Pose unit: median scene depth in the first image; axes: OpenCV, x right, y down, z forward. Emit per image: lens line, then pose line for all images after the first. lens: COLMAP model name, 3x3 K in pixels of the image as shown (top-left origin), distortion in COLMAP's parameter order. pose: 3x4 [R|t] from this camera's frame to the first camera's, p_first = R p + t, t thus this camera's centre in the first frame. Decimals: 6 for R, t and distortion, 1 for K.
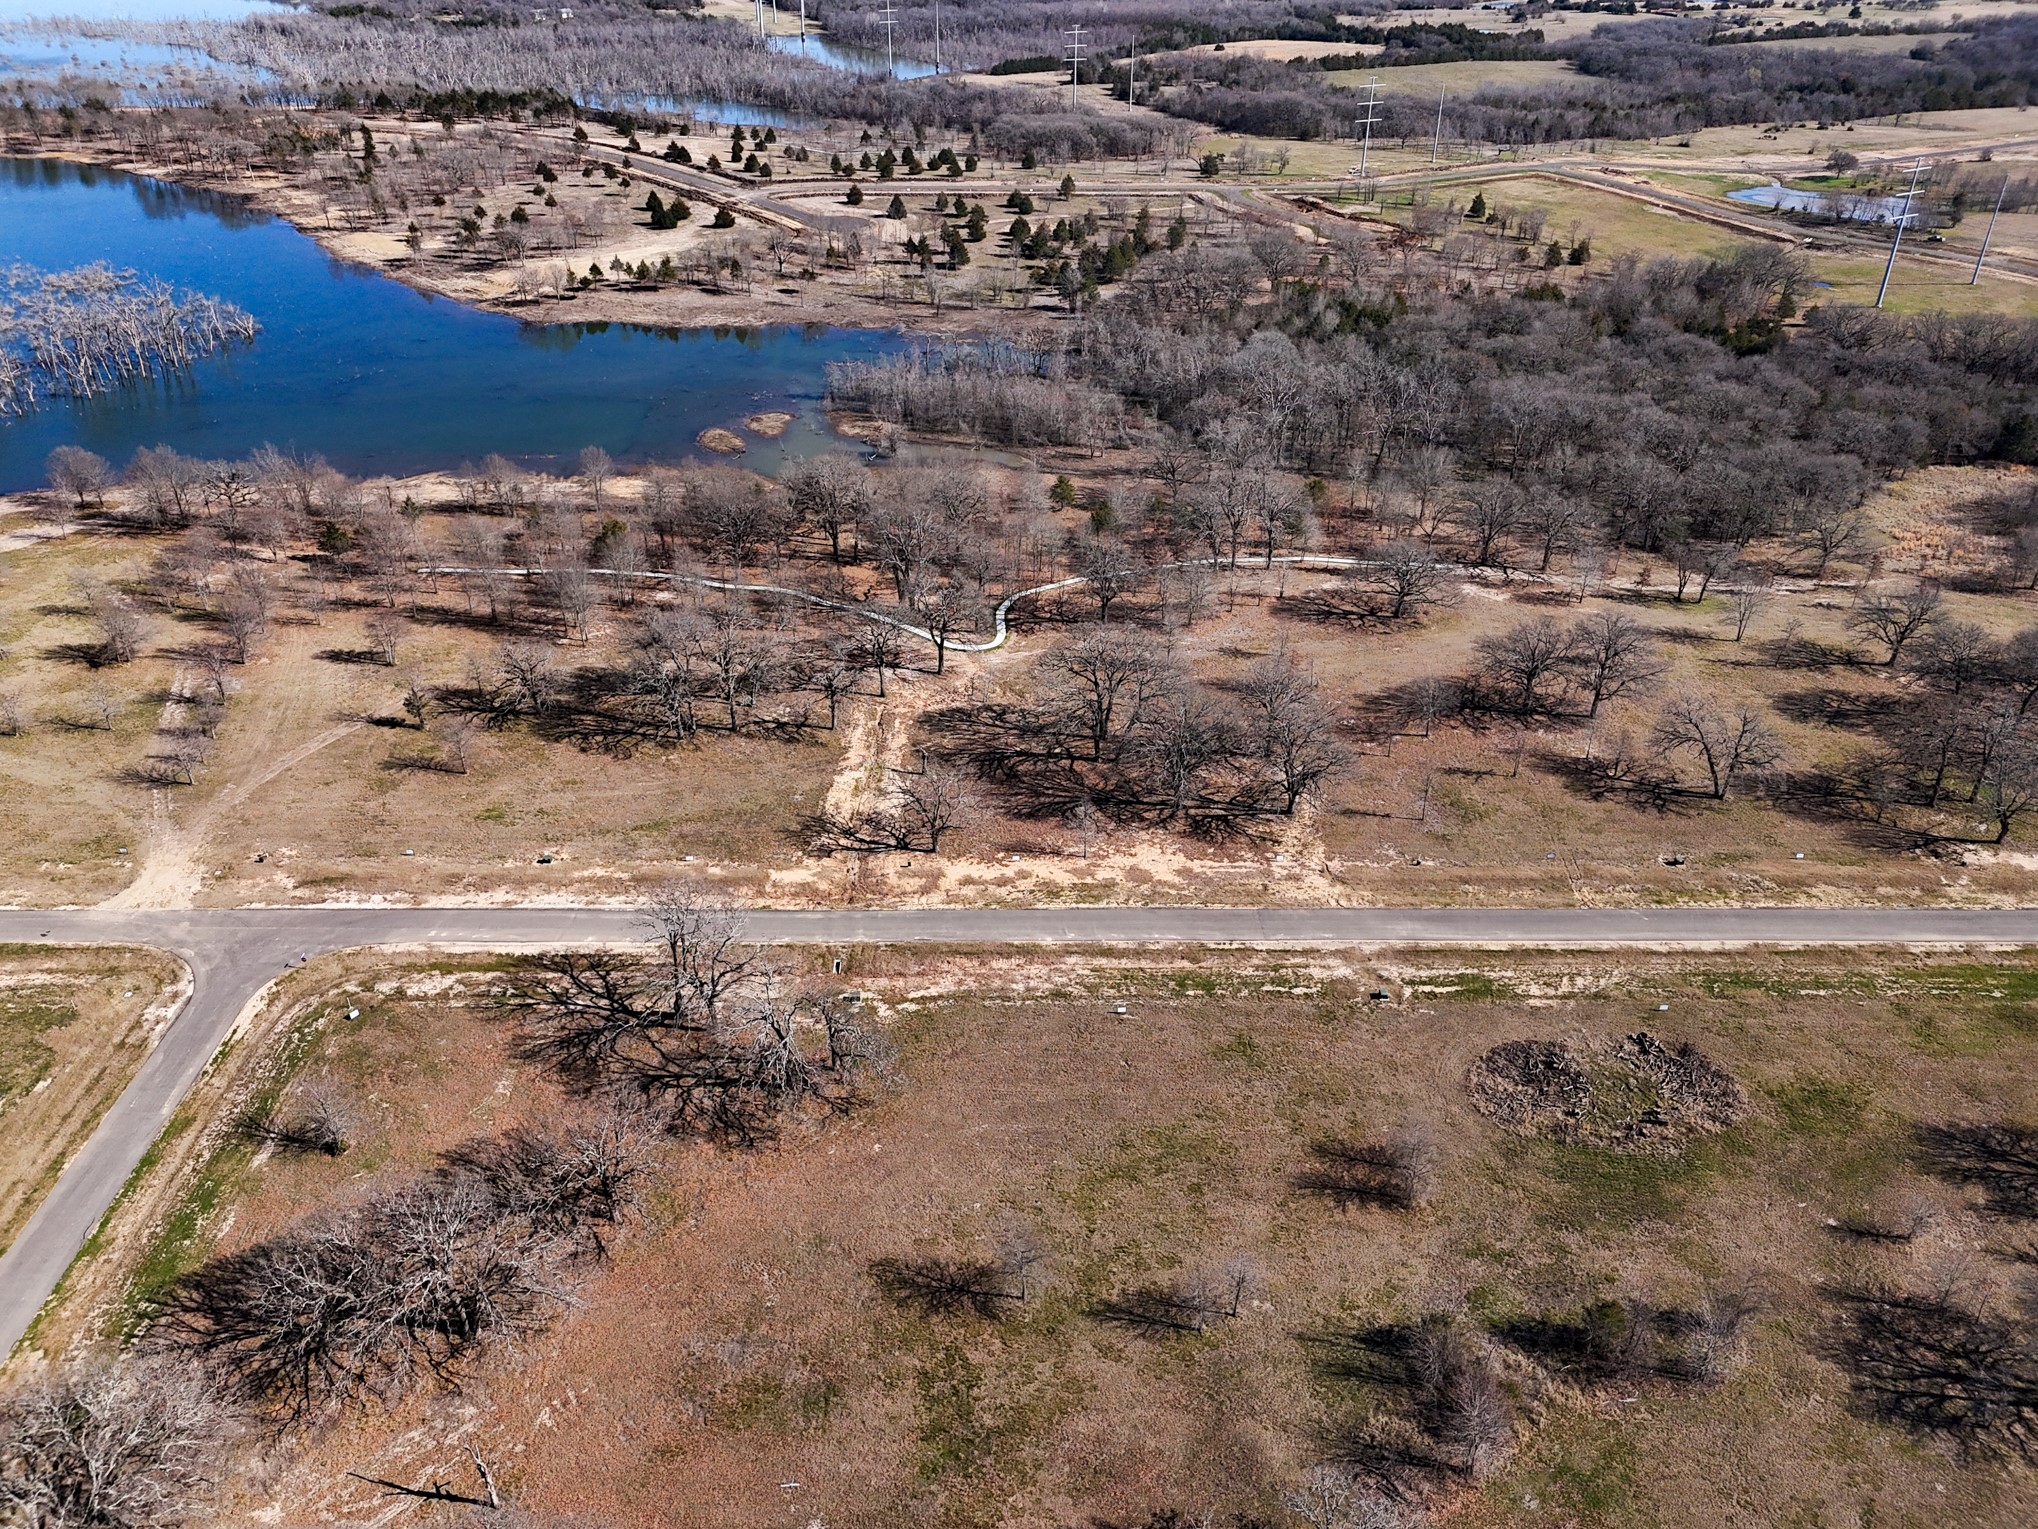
lens RADIAL K [[1496.2, 0, 1023.1], [0, 1496.2, 761.4], [0, 0, 1]] dist [0.061250, -0.055516]
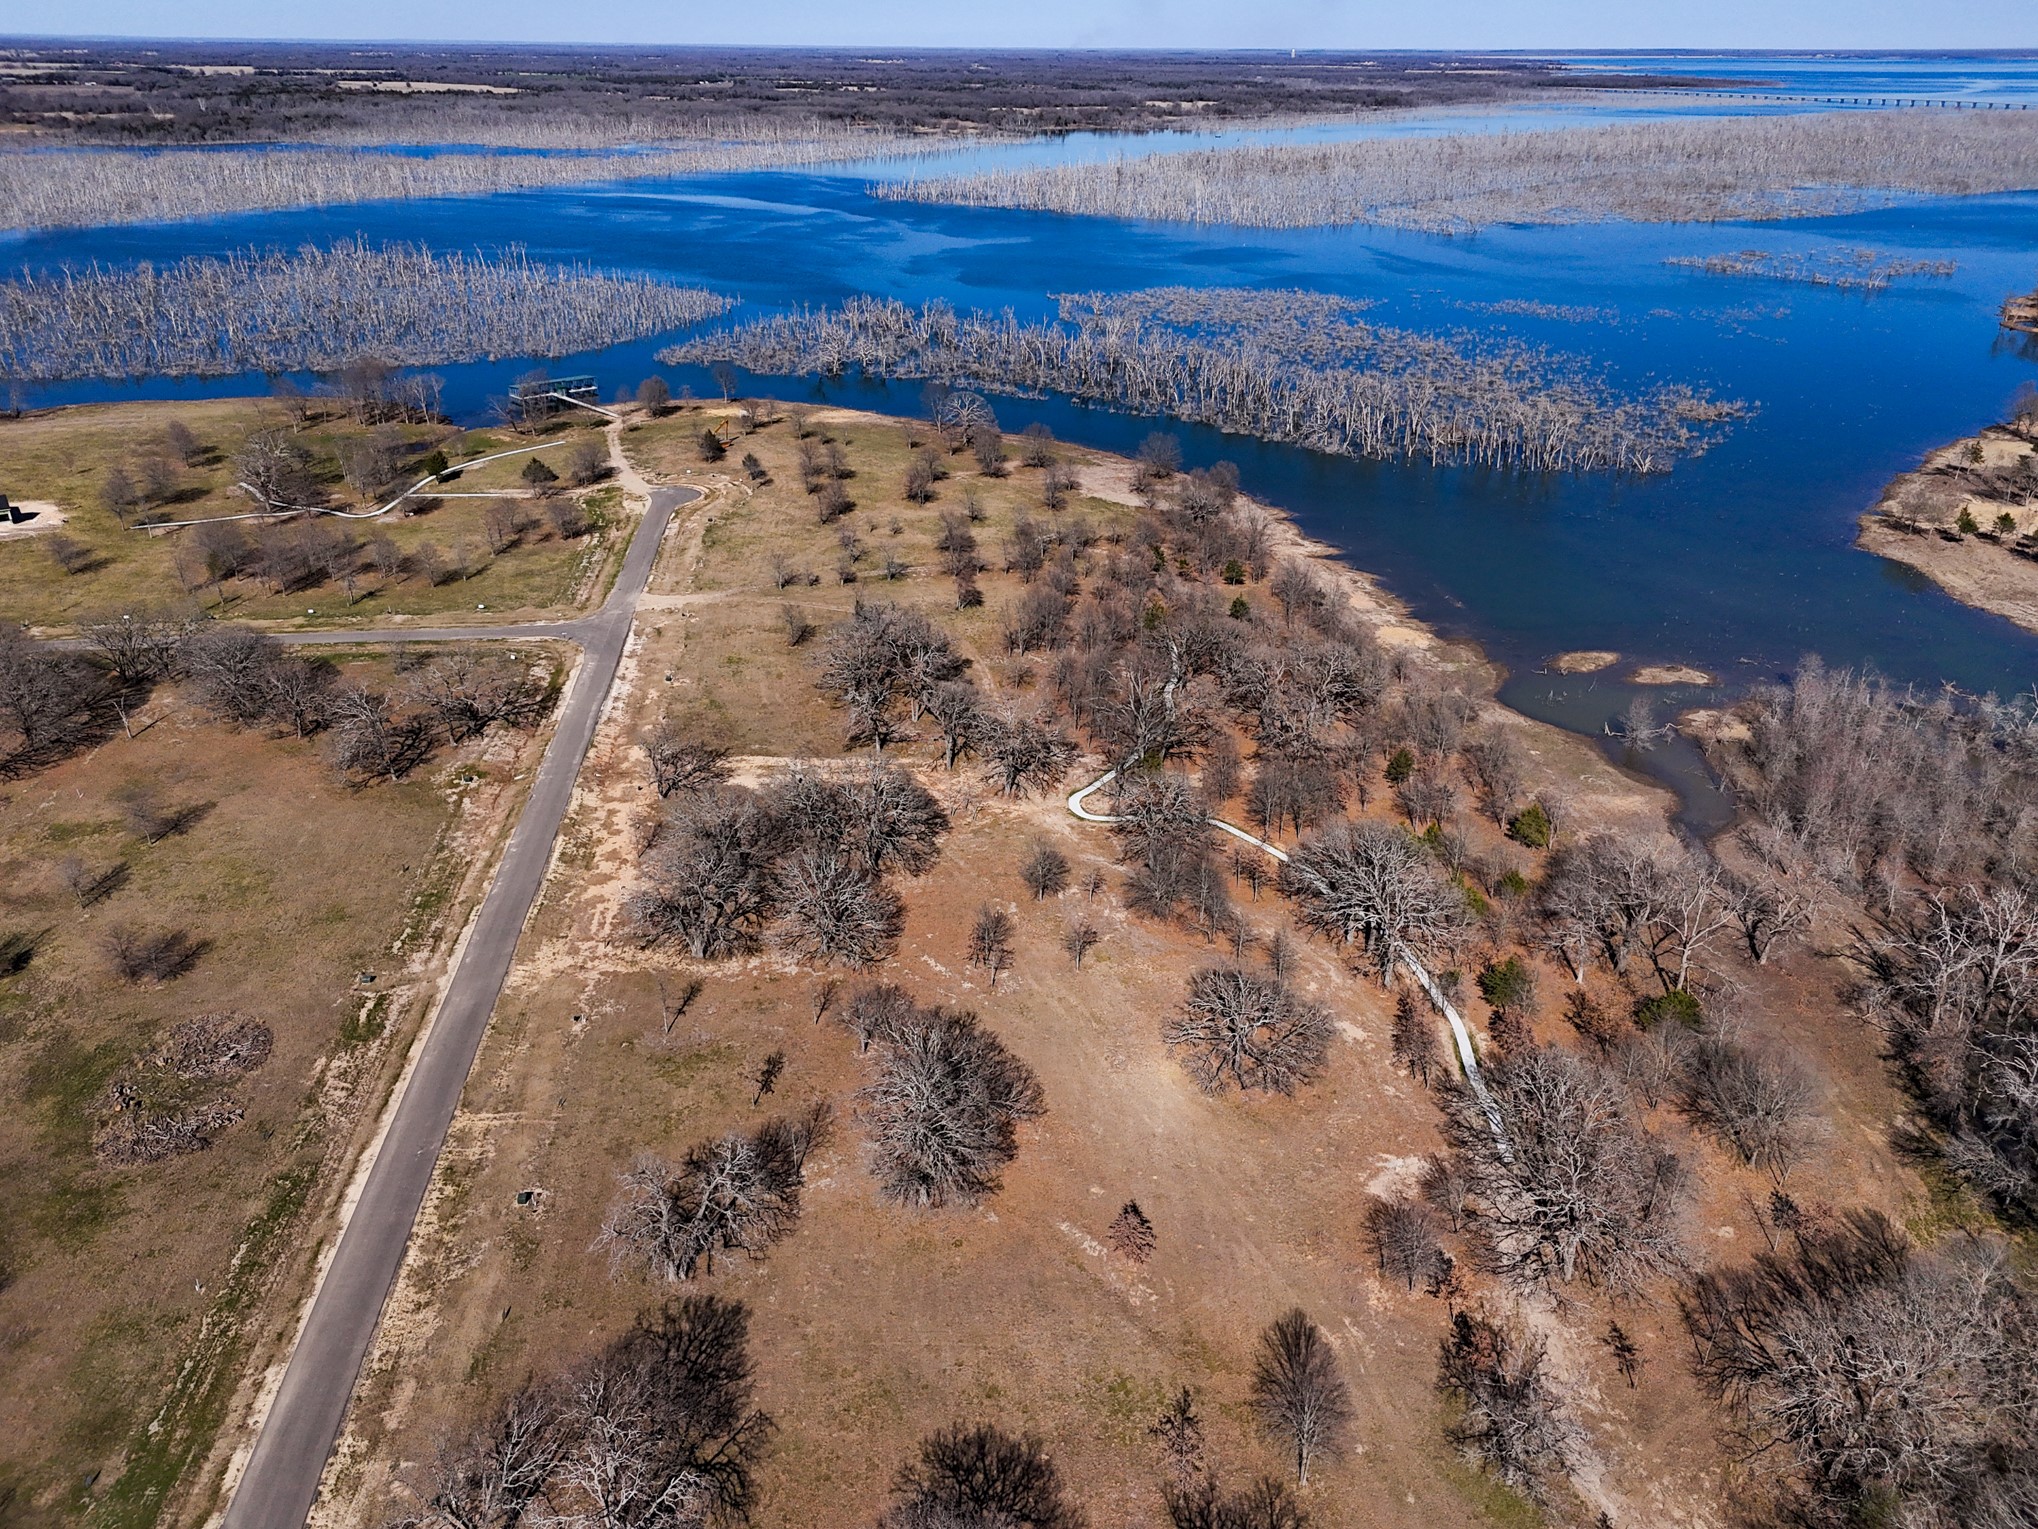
lens RADIAL K [[1496.2, 0, 1023.1], [0, 1496.2, 761.4], [0, 0, 1]] dist [0.061250, -0.055516]
pose [[0.101074, 0.418522, -0.902565, 0.956617], [-0.506349, 0.802561, 0.315446, -0.450158], [0.856385, 0.425129, 0.293036, 0.777555]]
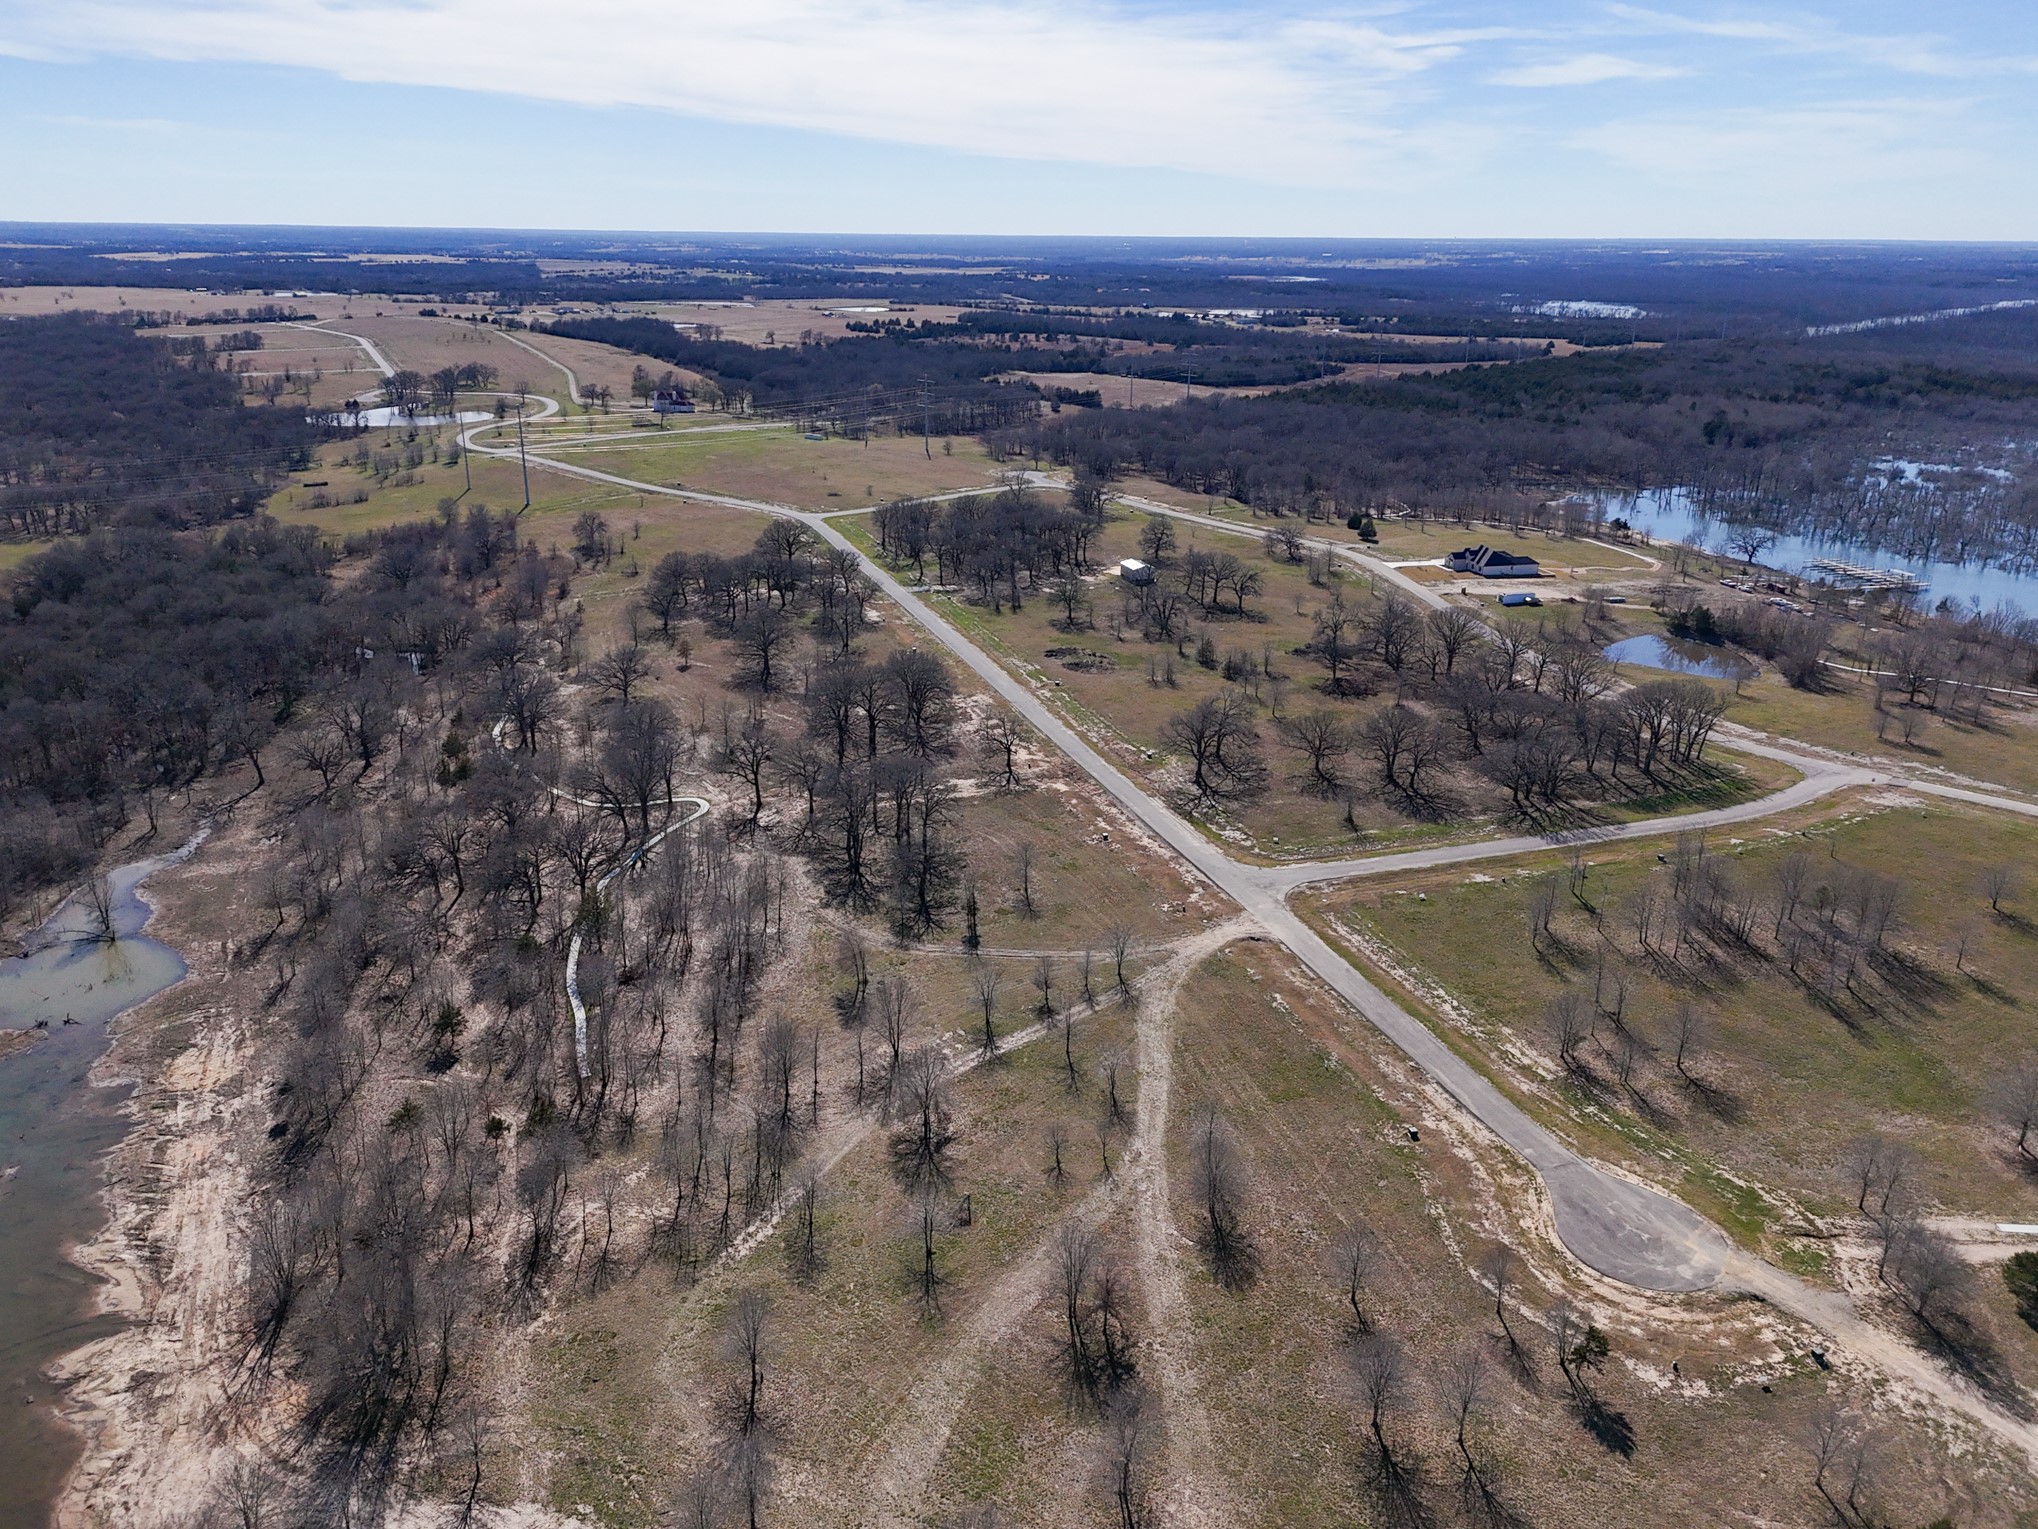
lens RADIAL K [[1496.2, 0, 1023.1], [0, 1496.2, 761.4], [0, 0, 1]] dist [0.061250, -0.055516]
pose [[-0.318964, -0.330139, 0.888409, -1.408522], [0.466994, 0.760938, 0.450434, -0.627707], [-0.824730, 0.558554, -0.088539, 1.004956]]
